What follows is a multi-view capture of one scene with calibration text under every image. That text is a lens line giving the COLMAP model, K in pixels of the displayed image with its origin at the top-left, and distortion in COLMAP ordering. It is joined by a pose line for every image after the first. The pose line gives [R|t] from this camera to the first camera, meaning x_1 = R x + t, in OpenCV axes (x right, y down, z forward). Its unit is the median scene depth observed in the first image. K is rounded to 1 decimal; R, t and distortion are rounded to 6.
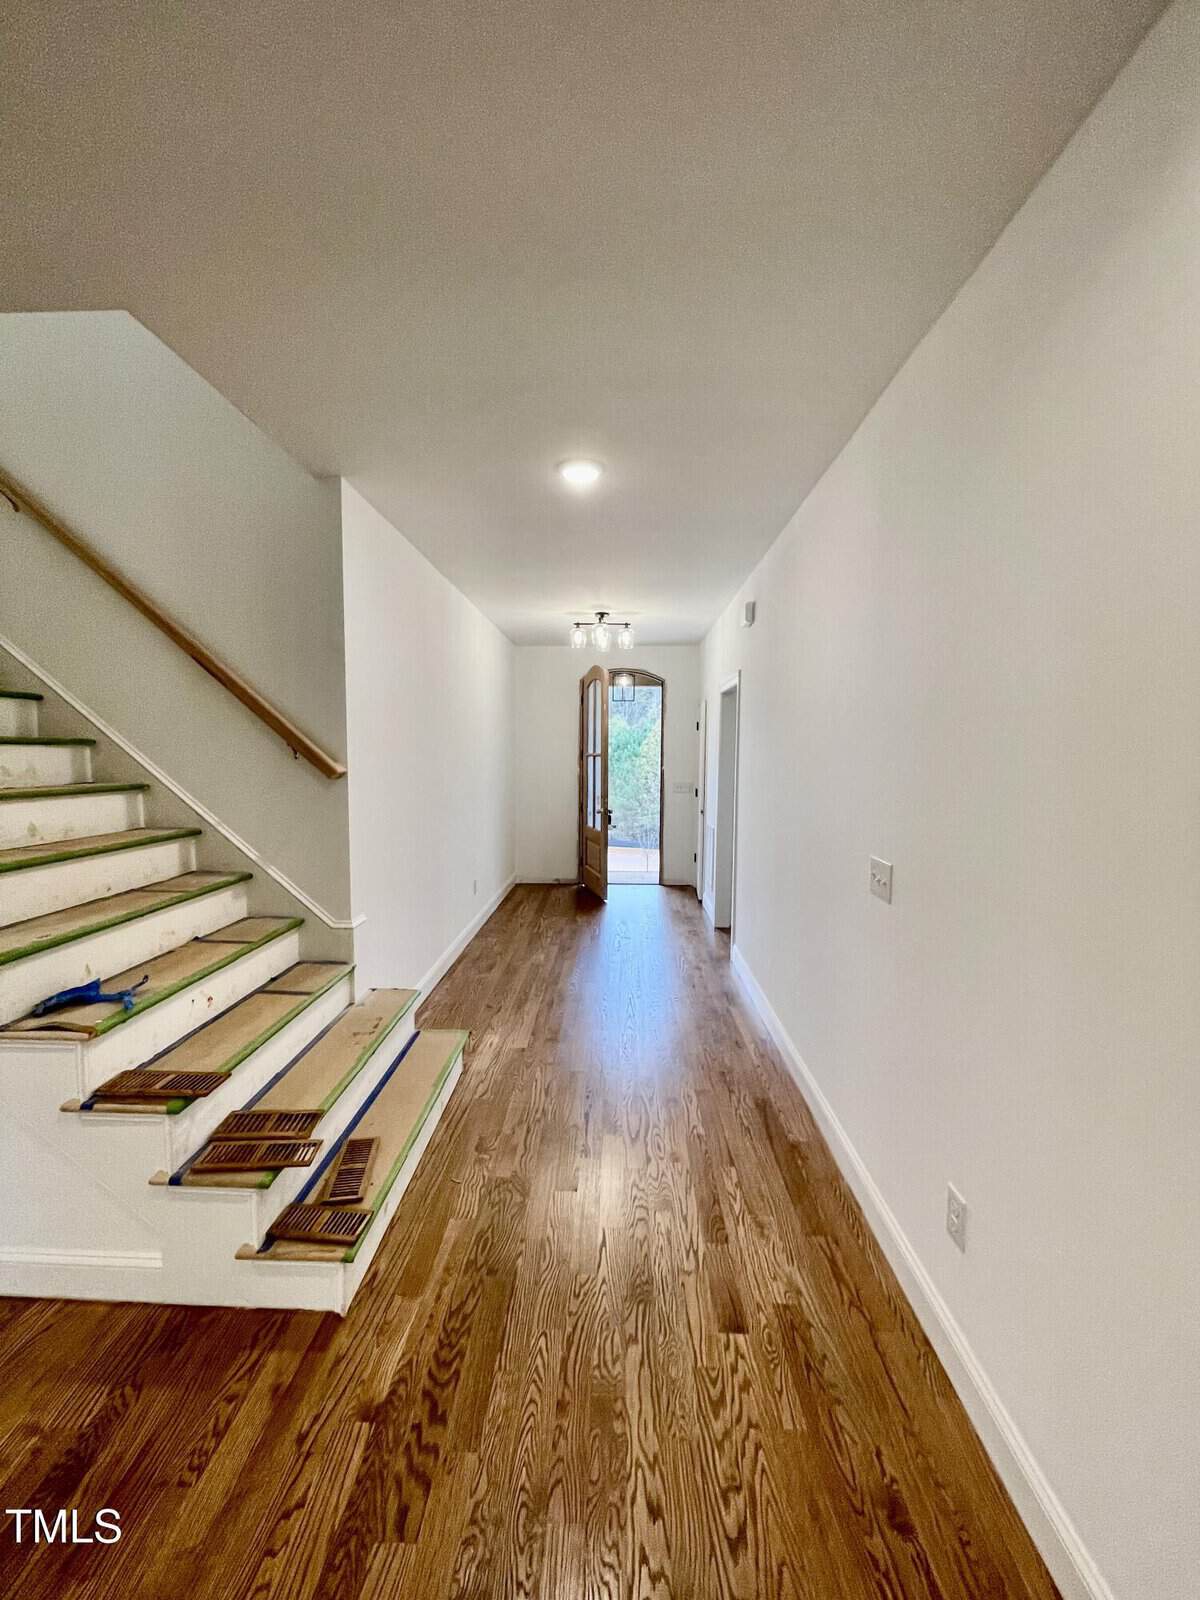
lens RADIAL K [[661.6, 0, 600.0], [0, 661.6, 800.0], [0, 0, 1]] dist [-0.003285, 0.000018]
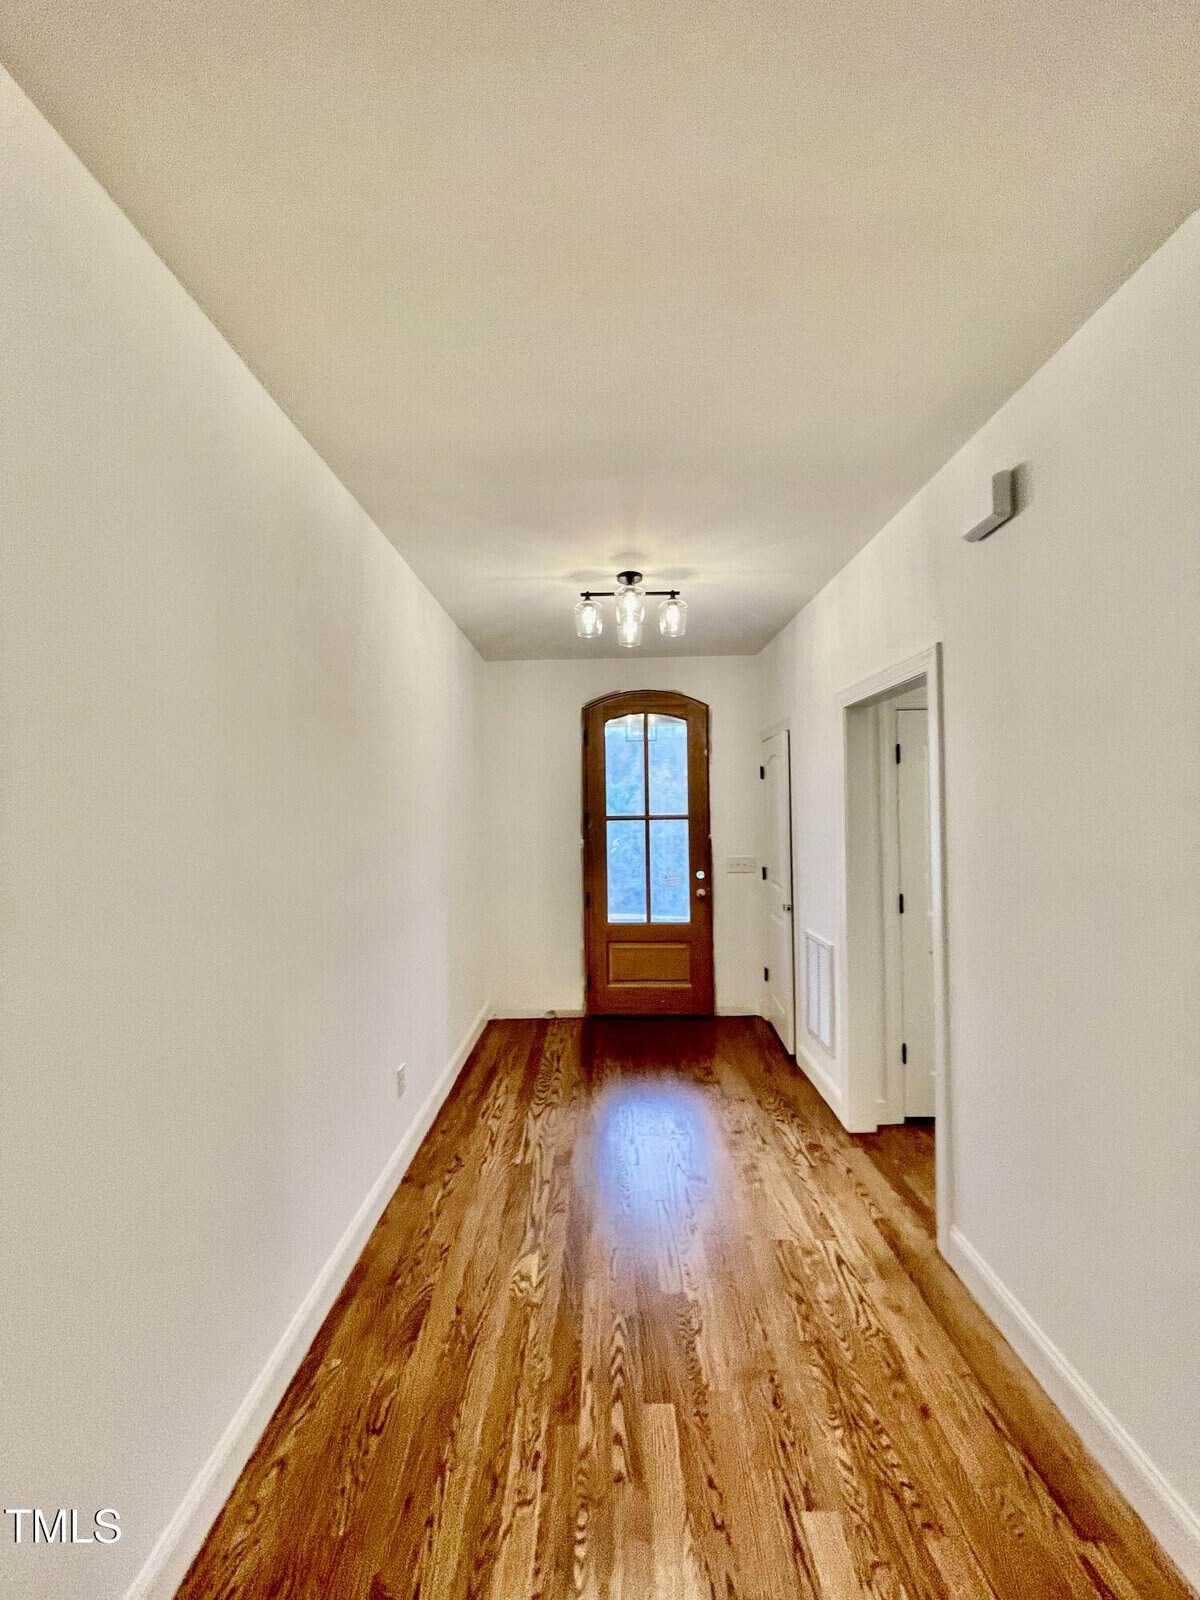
lens RADIAL K [[661.6, 0, 600.0], [0, 661.6, 800.0], [0, 0, 1]] dist [-0.003285, 0.000018]
pose [[0.999405, -0.020003, 0.028113, -0.042332], [0.022462, 0.995682, -0.090072, -0.037958], [-0.026190, 0.090649, 0.995538, 0.449057]]
